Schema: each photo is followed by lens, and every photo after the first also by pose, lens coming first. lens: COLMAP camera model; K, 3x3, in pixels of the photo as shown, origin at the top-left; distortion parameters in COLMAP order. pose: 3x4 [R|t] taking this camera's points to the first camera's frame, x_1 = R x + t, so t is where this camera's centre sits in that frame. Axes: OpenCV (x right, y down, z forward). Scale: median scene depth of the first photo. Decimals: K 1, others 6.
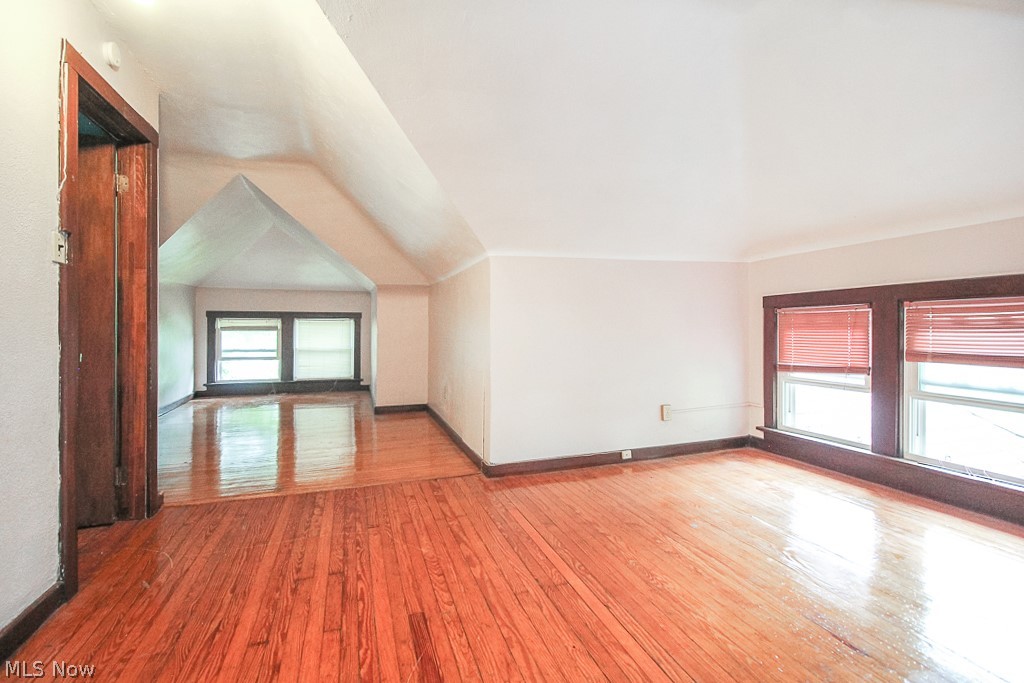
lens RADIAL K [[478.1, 0, 512.8], [0, 478.1, 334.1], [0, 0, 1]] dist [0.000687, -0.003164]
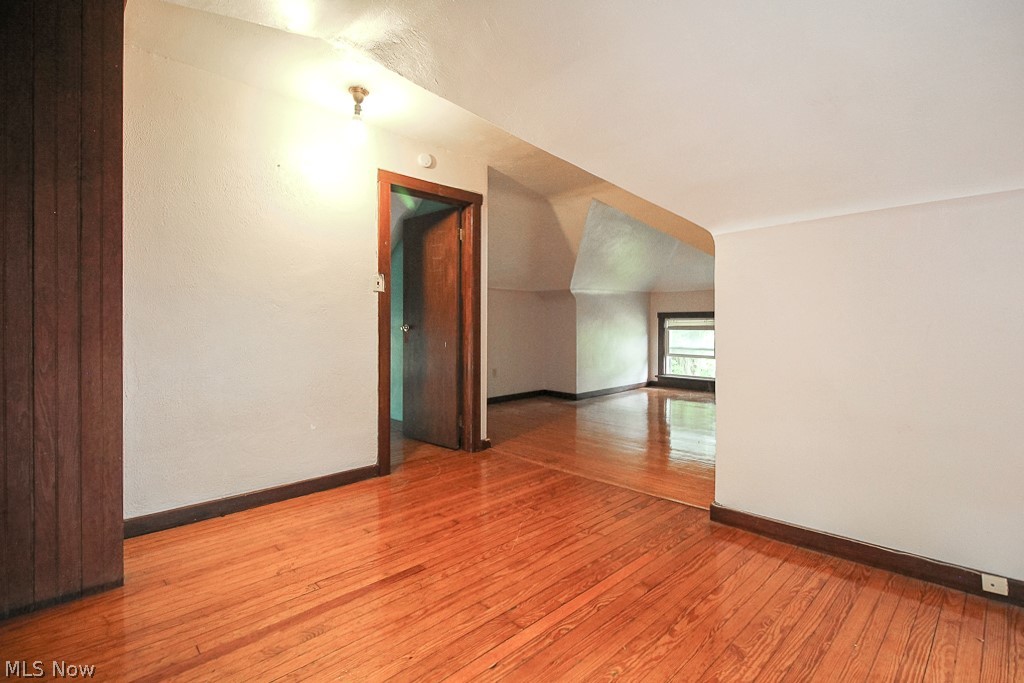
lens RADIAL K [[478.1, 0, 512.8], [0, 478.1, 336.6], [0, 0, 1]] dist [0.000687, -0.003164]
pose [[0.434909, 0.023877, -0.900158, 0.581240], [-0.017492, 0.999684, 0.018066, -0.011110], [0.900304, 0.007888, 0.435189, 0.409164]]
